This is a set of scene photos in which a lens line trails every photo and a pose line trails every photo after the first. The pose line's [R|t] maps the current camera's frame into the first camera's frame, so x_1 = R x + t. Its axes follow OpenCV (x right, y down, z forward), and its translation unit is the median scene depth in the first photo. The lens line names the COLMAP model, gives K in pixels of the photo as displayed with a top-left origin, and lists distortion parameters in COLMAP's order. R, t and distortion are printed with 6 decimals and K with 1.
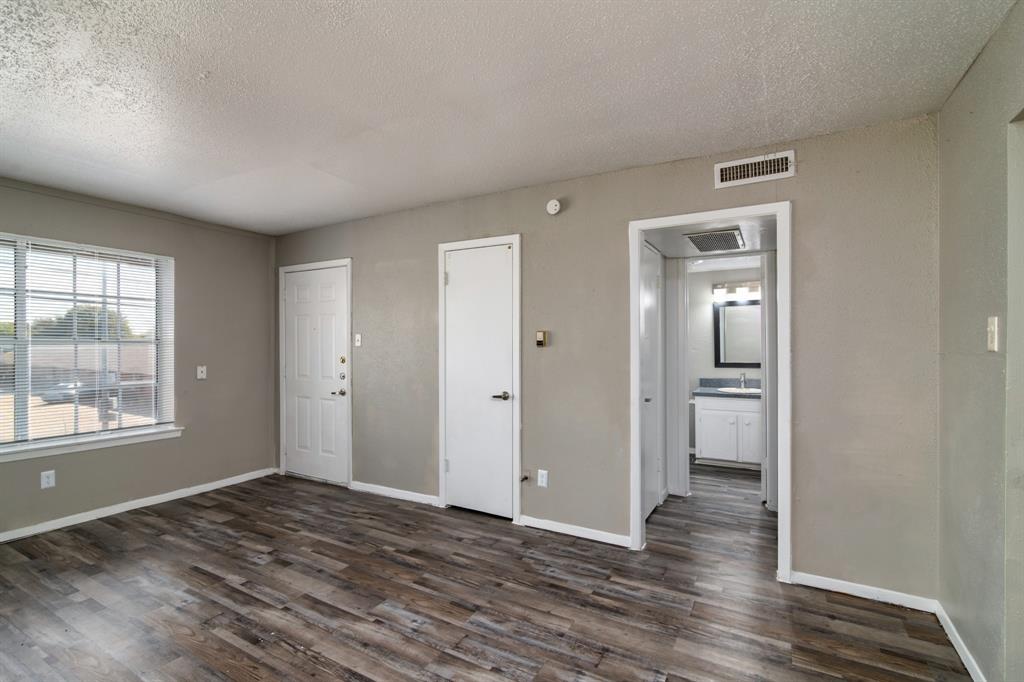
lens RADIAL K [[467.5, 0, 509.7], [0, 467.5, 339.9], [0, 0, 1]] dist [-0.002473, 0.001499]
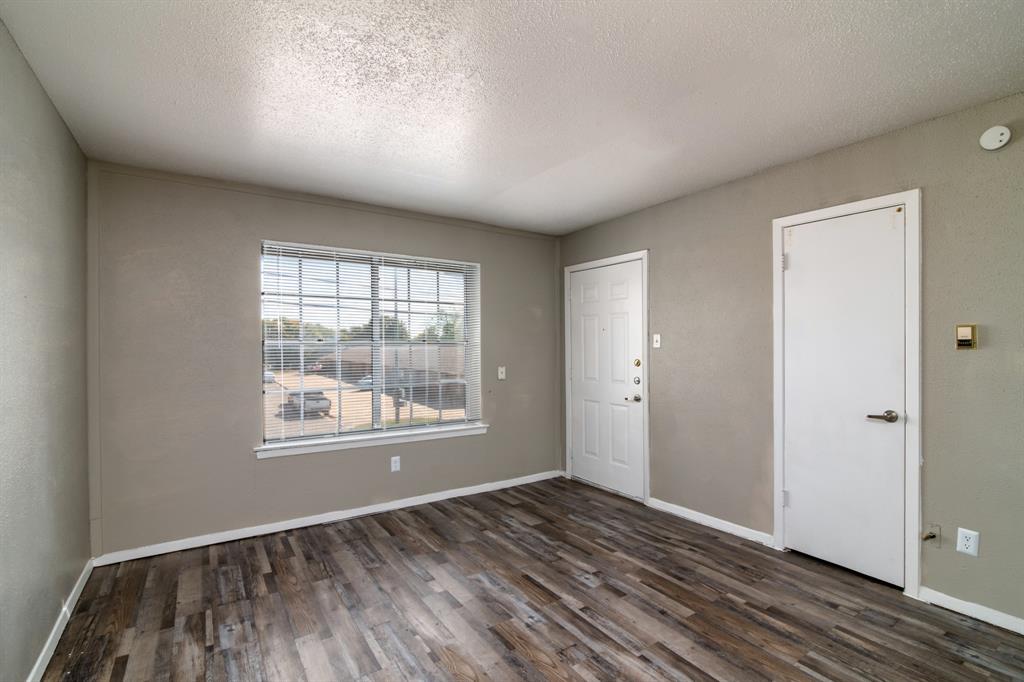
lens RADIAL K [[467.5, 0, 515.7], [0, 467.5, 346.1], [0, 0, 1]] dist [-0.002473, 0.001499]
pose [[0.899962, -0.001115, -0.435967, -0.220427], [0.005940, 0.999935, 0.009704, 0.000442], [0.435928, -0.011323, 0.899910, 0.099678]]
